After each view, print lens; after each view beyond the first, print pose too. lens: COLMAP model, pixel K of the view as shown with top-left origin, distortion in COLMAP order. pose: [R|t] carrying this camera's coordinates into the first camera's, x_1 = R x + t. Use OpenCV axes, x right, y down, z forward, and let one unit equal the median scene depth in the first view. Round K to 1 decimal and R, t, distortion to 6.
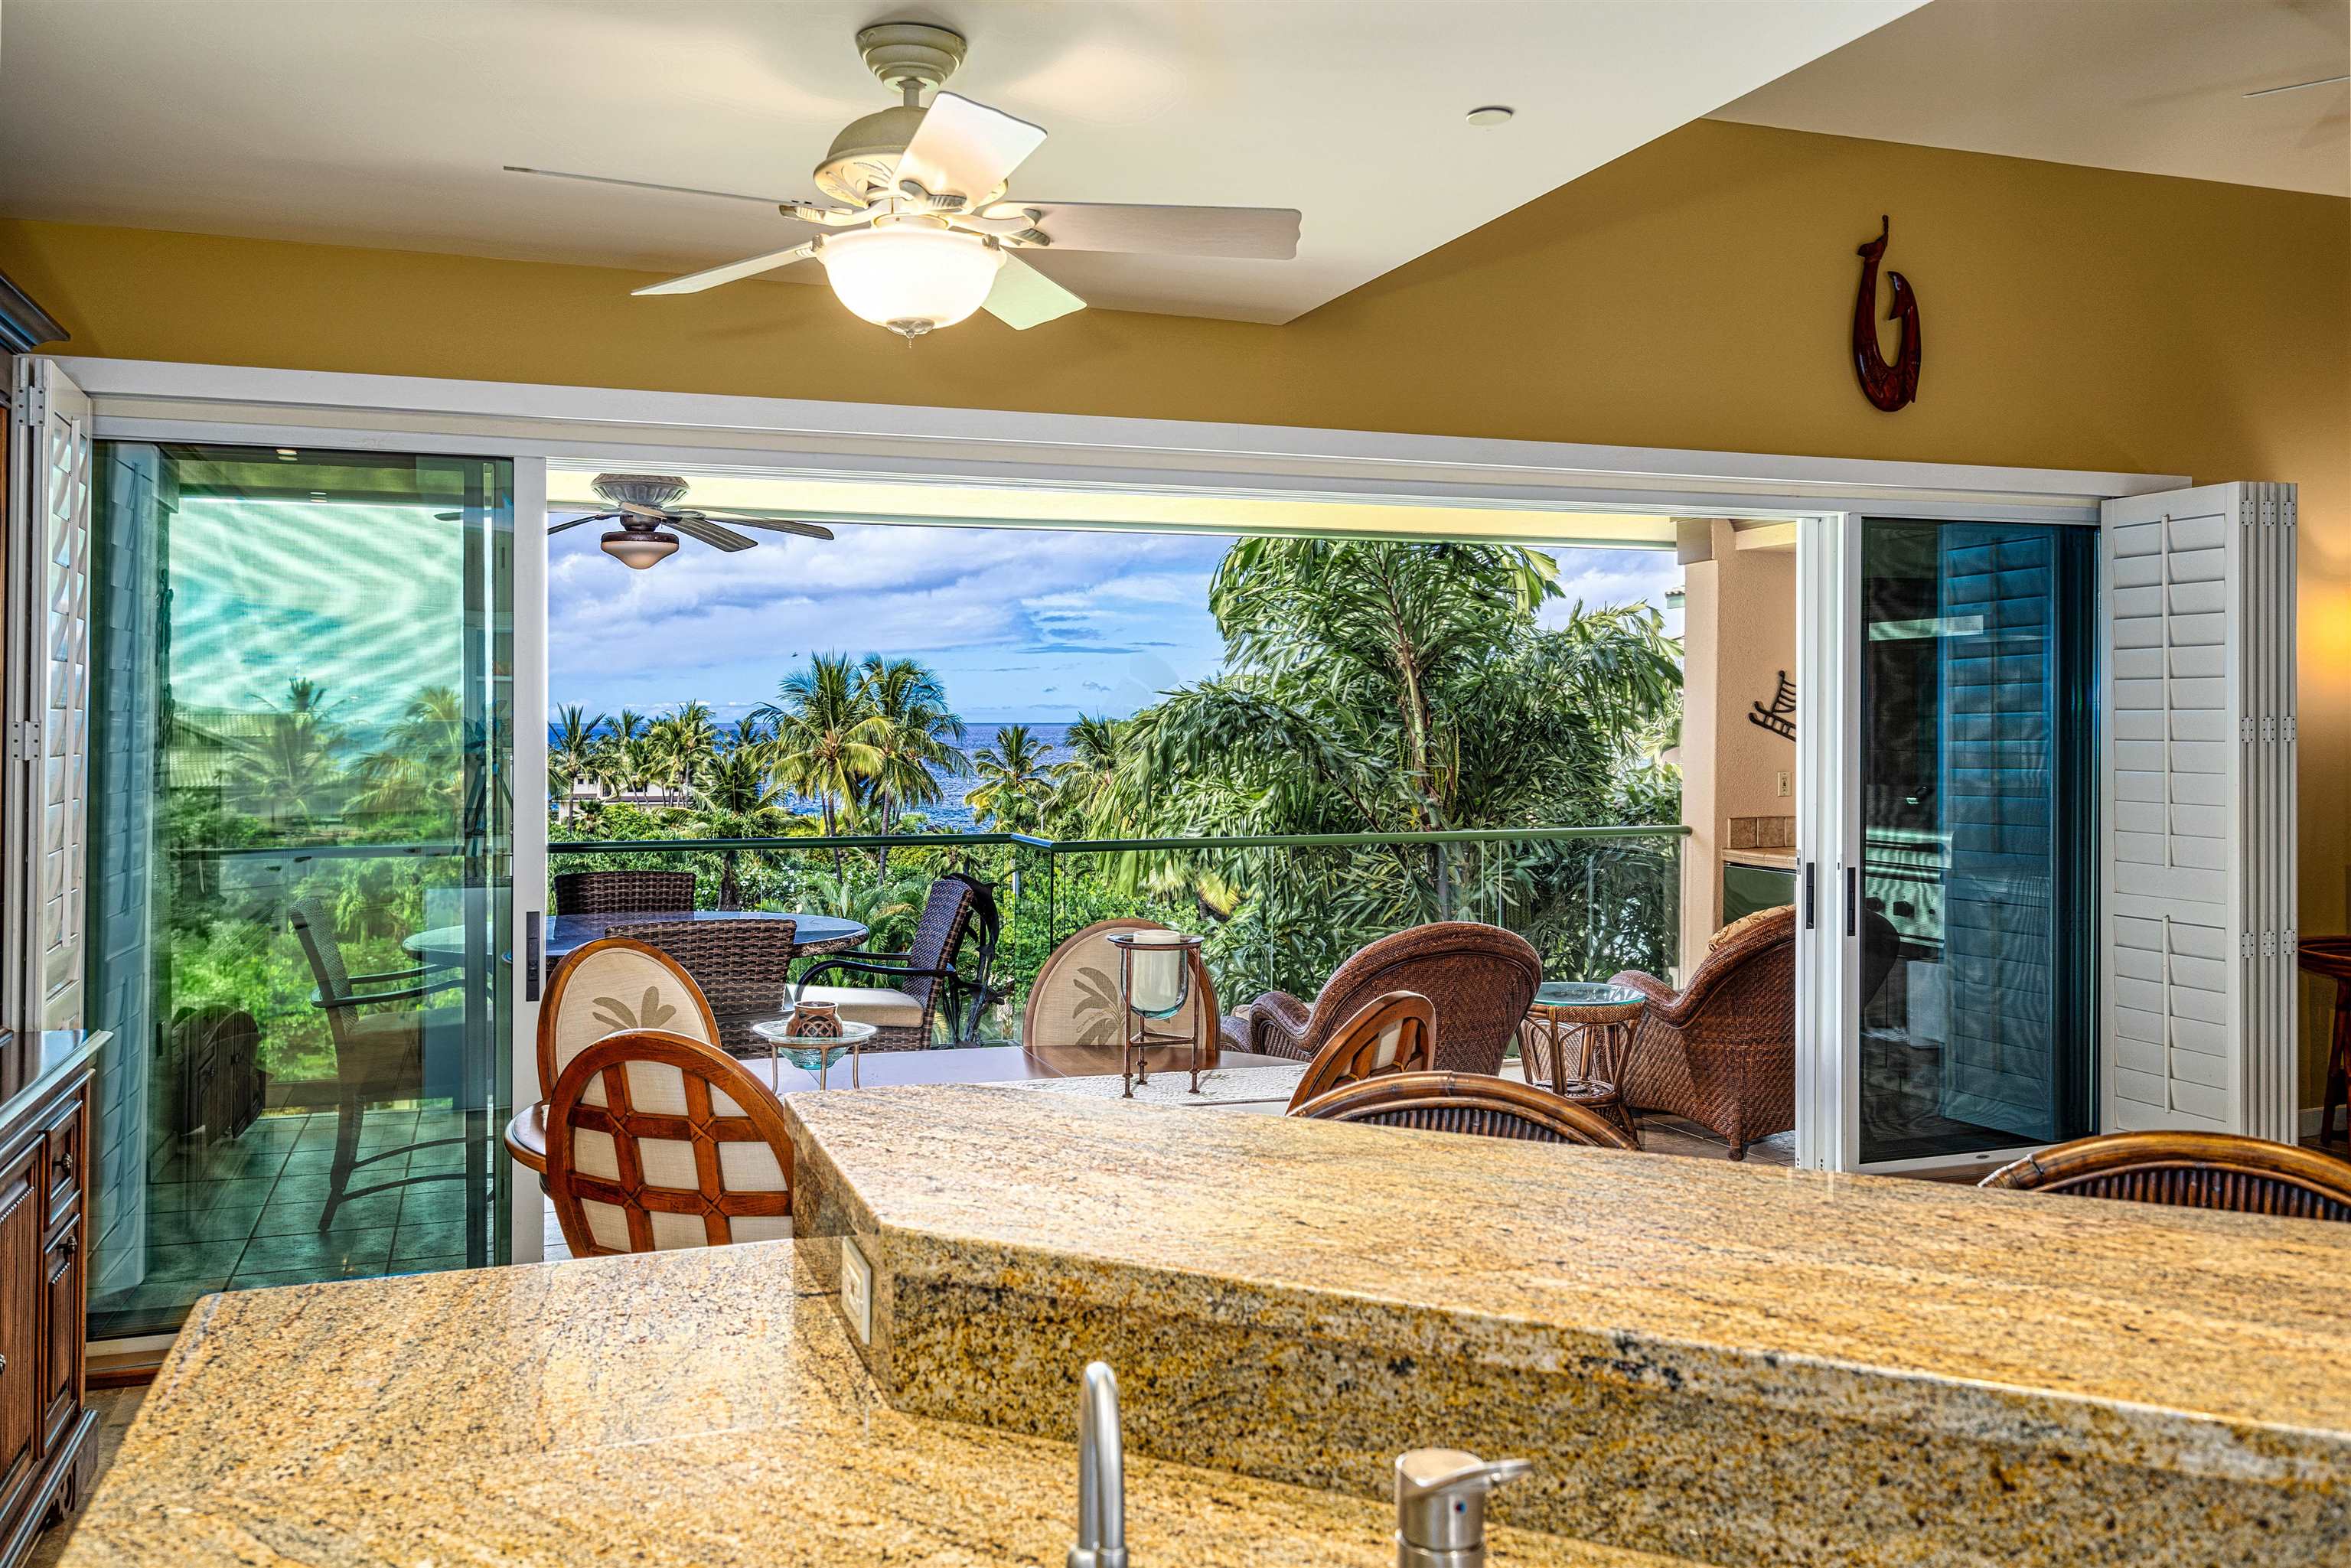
lens RADIAL K [[1847.2, 0, 1175.5], [0, 1847.2, 784.0], [0, 0, 1]] dist [-0.007568, -0.002094]
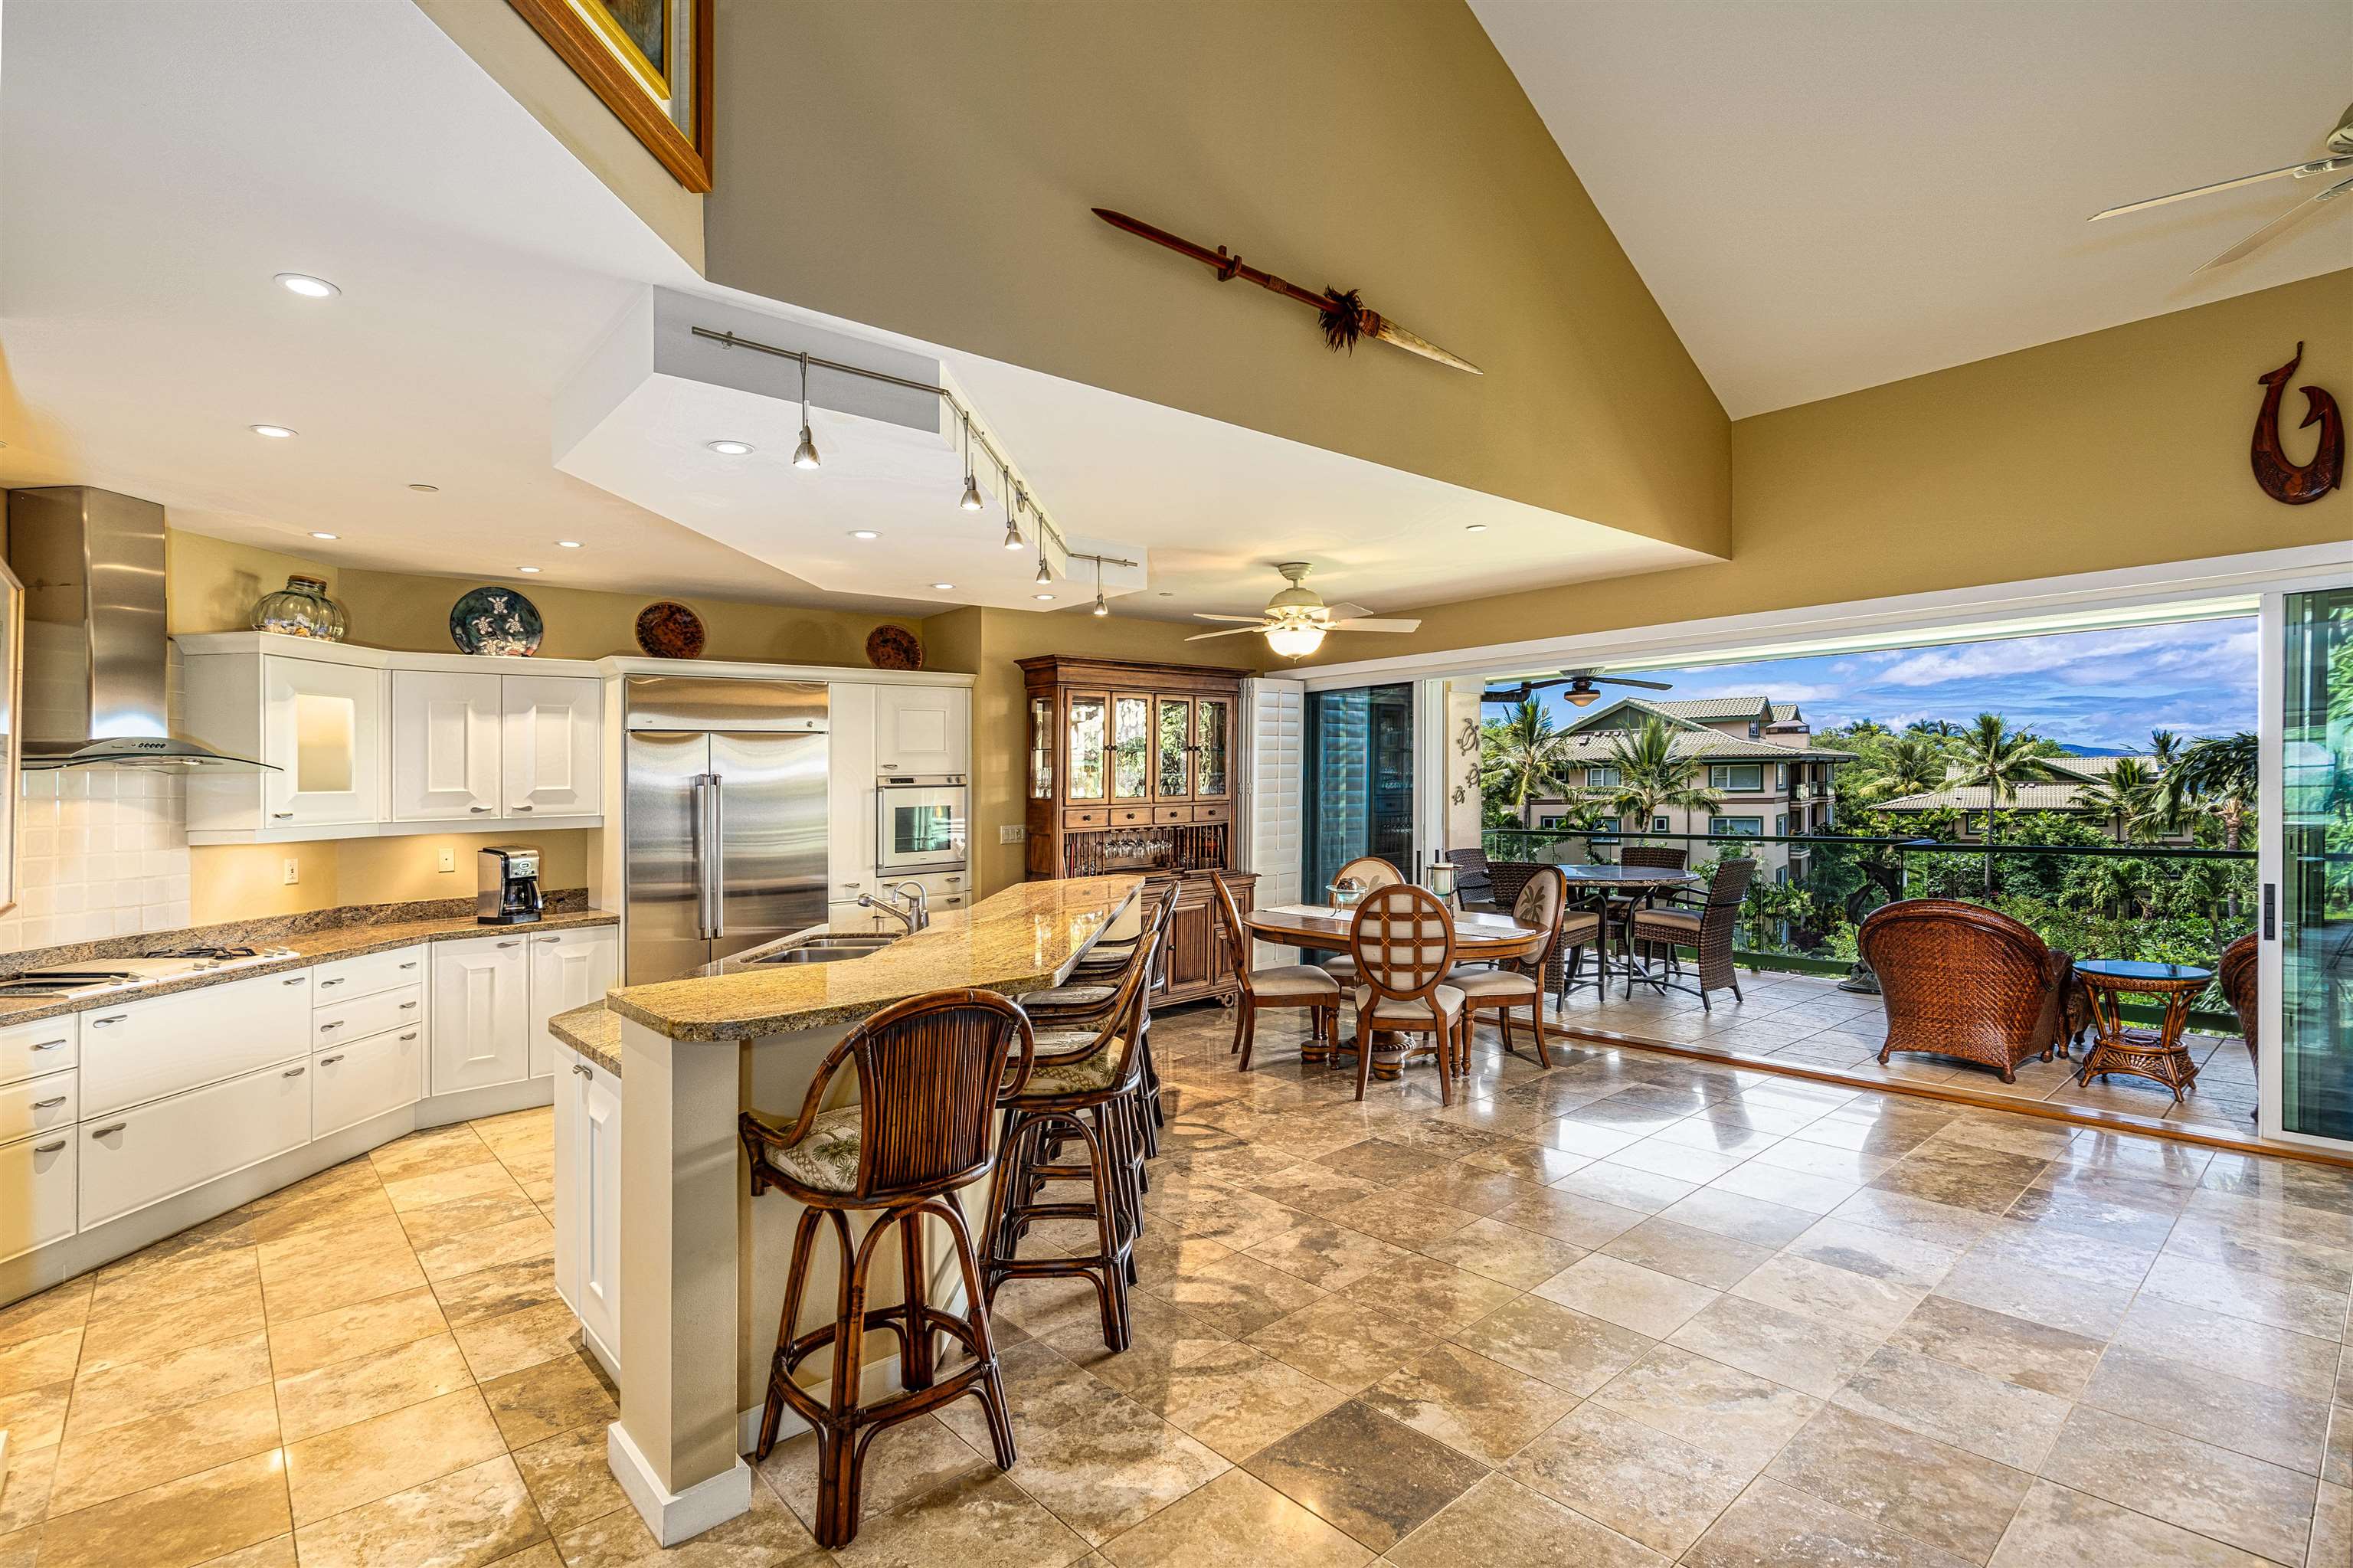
lens RADIAL K [[1123.9, 0, 1176.5], [0, 1123.9, 784.0], [0, 0, 1]] dist [0.003192, 0.000734]
pose [[0.373586, -0.010550, -0.927536, 0.800811], [-0.007319, 0.999871, -0.014321, 0.003097], [0.927567, 0.012138, 0.373460, 0.026148]]
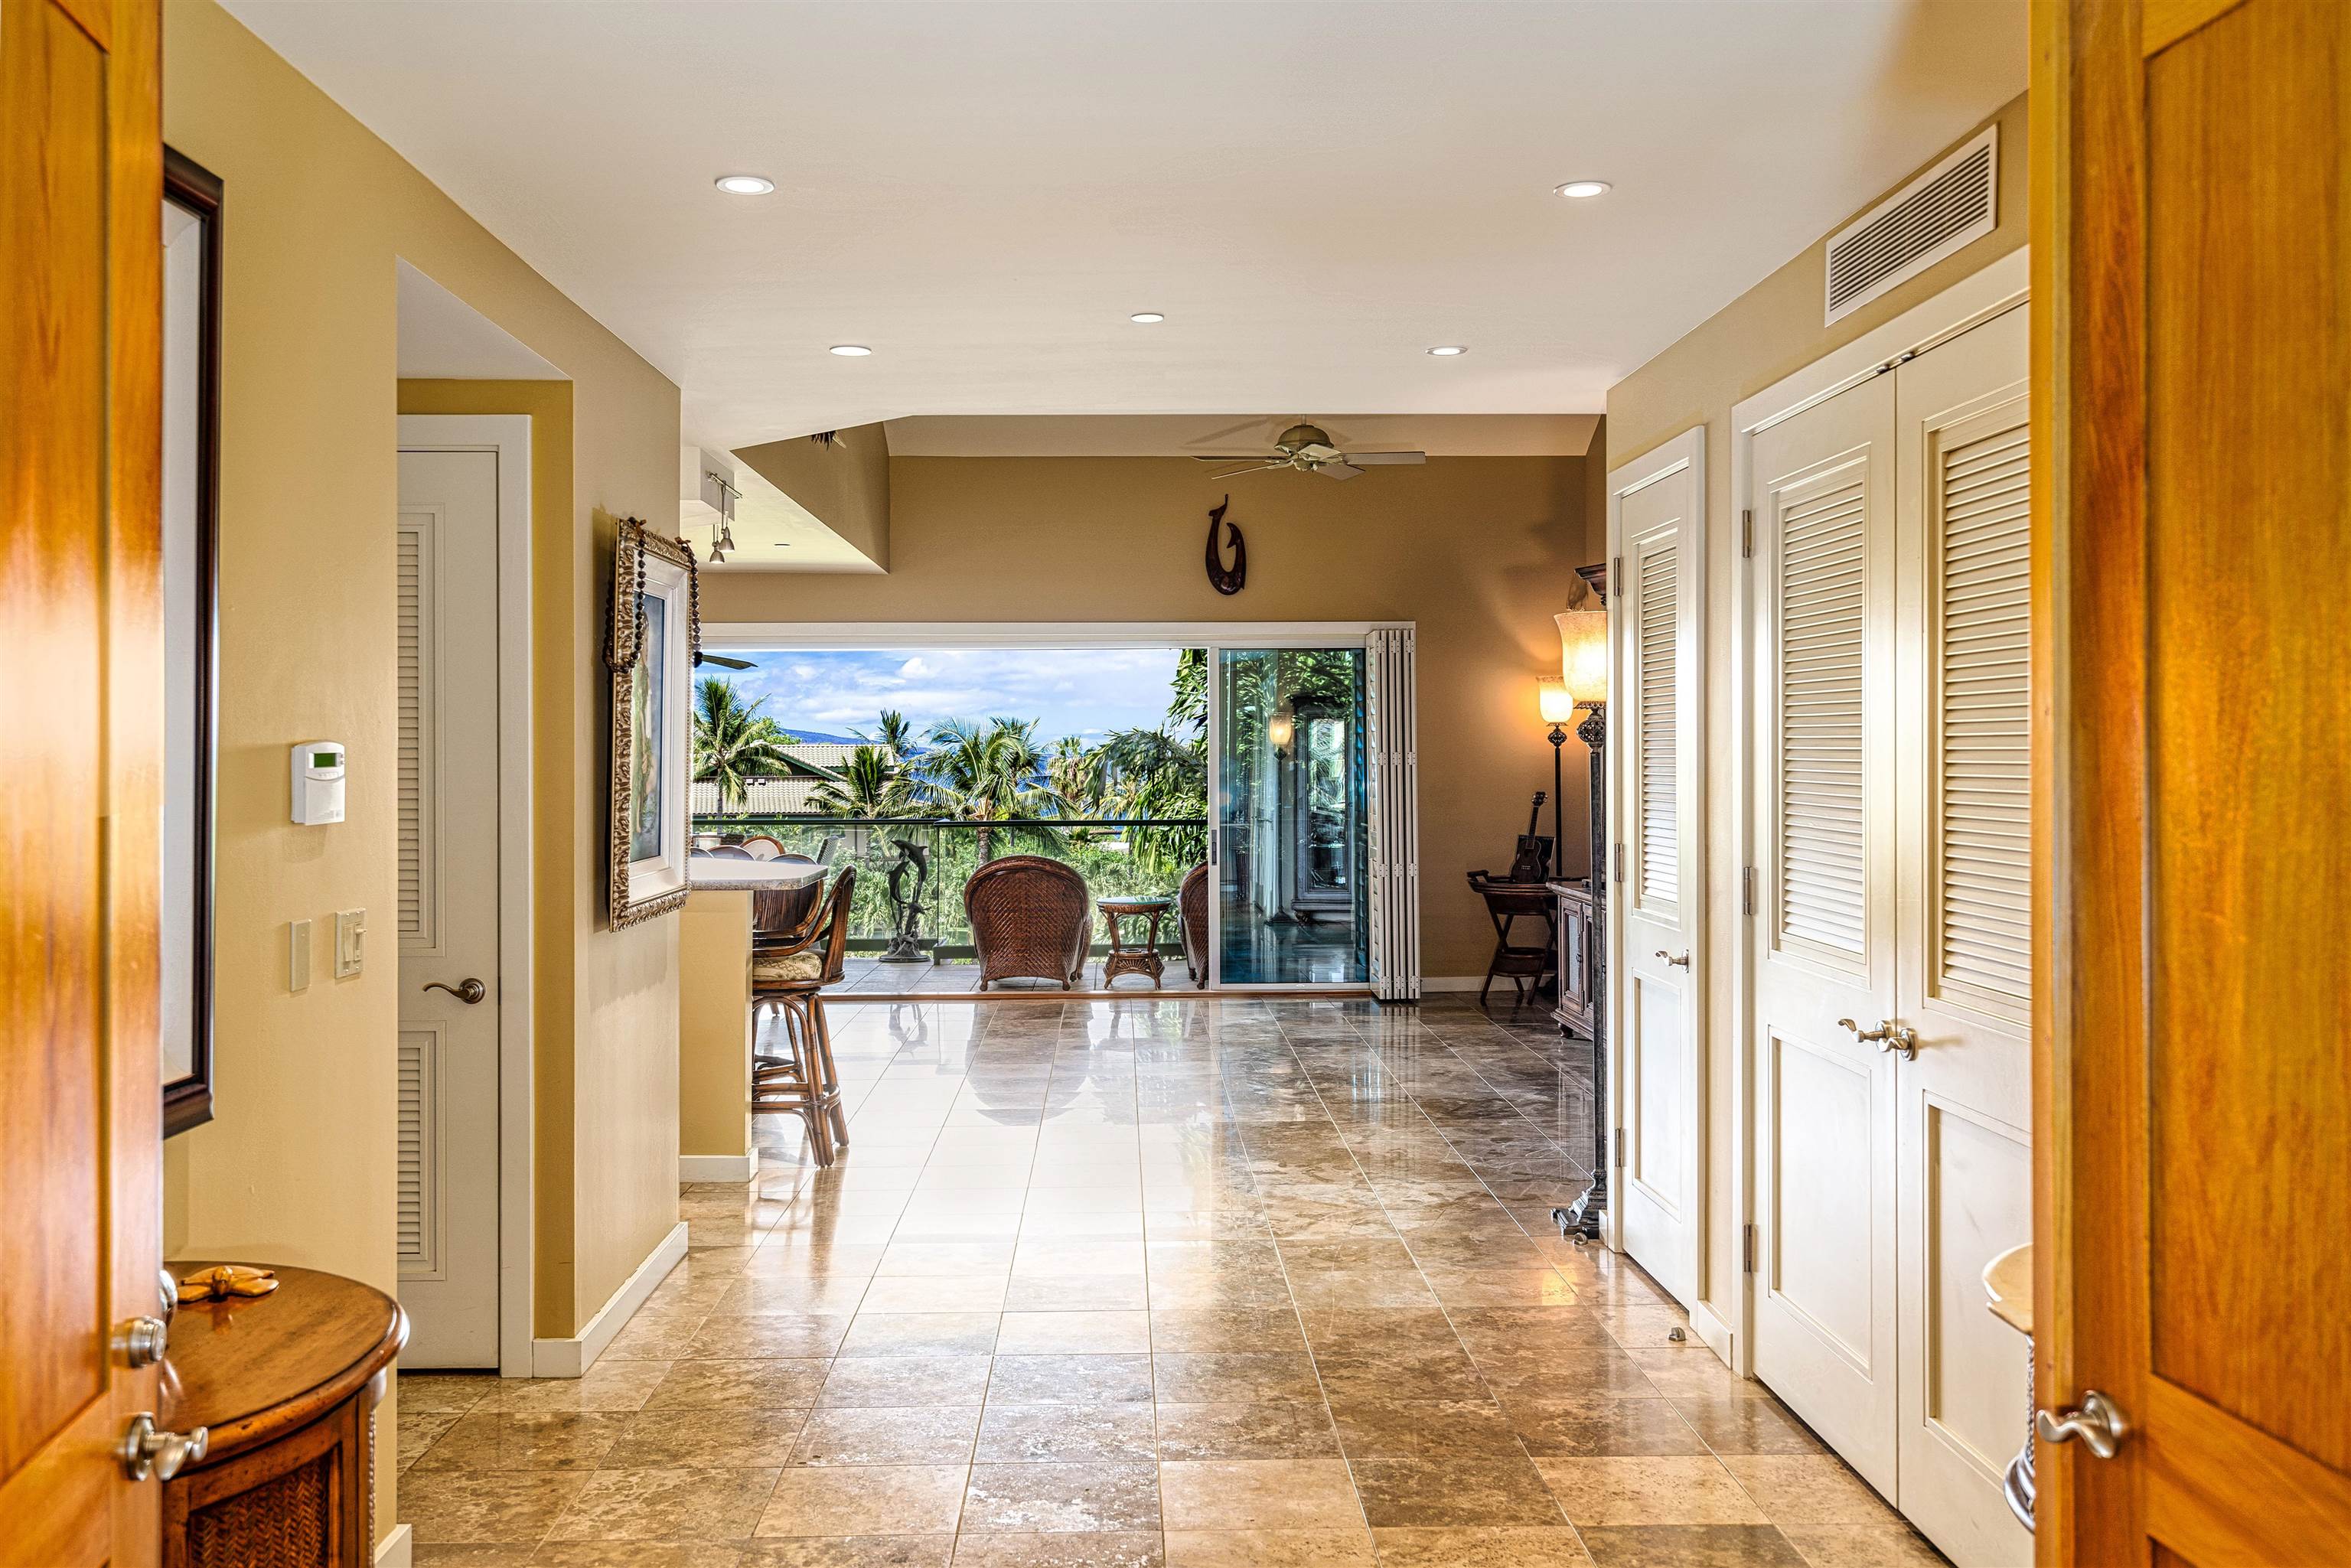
lens RADIAL K [[2065.7, 0, 1175.5], [0, 2065.7, 784.0], [0, 0, 1]] dist [-0.000938, -0.000062]
pose [[0.948529, -0.004884, -0.316652, 1.031312], [0.000239, 0.999892, -0.014706, 0.034906], [0.316690, 0.013874, 0.948428, -1.111036]]
